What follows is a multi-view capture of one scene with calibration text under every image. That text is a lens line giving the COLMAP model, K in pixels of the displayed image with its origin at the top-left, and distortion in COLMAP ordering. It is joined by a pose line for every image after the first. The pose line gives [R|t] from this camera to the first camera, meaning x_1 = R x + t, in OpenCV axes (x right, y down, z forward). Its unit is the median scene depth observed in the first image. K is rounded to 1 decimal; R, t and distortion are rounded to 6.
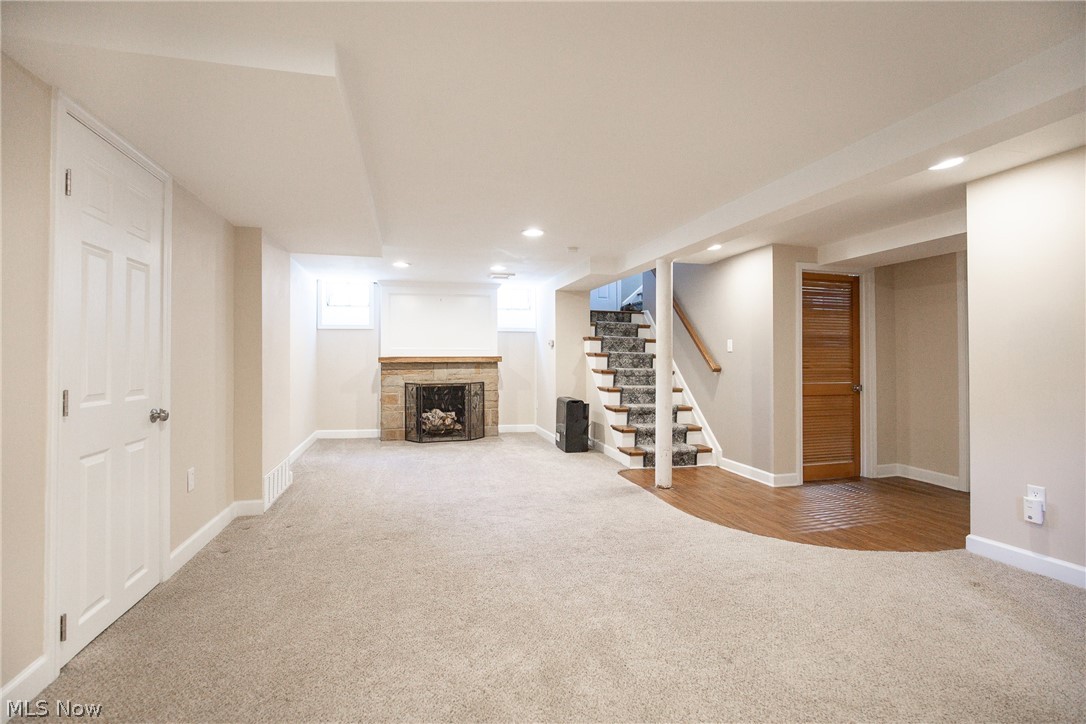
lens RADIAL K [[498.5, 0, 535.5], [0, 498.5, 364.8], [0, 0, 1]] dist [-0.001989, -0.000141]
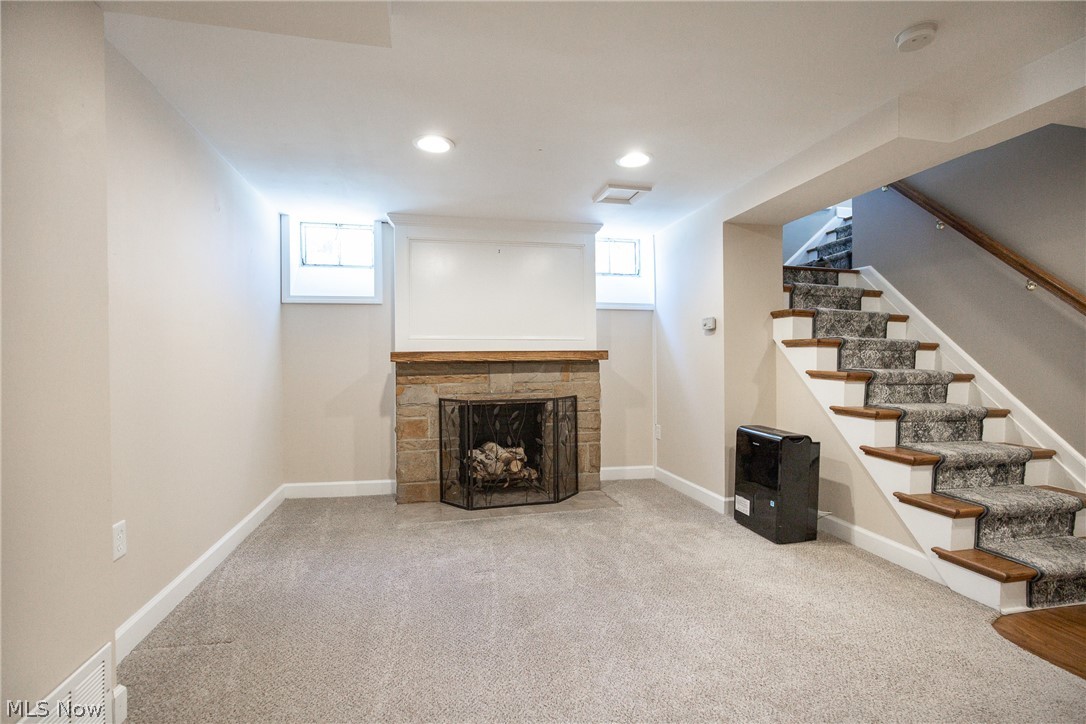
lens RADIAL K [[506.0, 0, 543.3], [0, 506.0, 382.1], [0, 0, 1]] dist [-0.000748, 0.000096]
pose [[0.999638, -0.005682, -0.026285, -0.130842], [0.006297, 0.999706, 0.023404, 0.005548], [0.026144, -0.023561, 0.999380, 0.440290]]
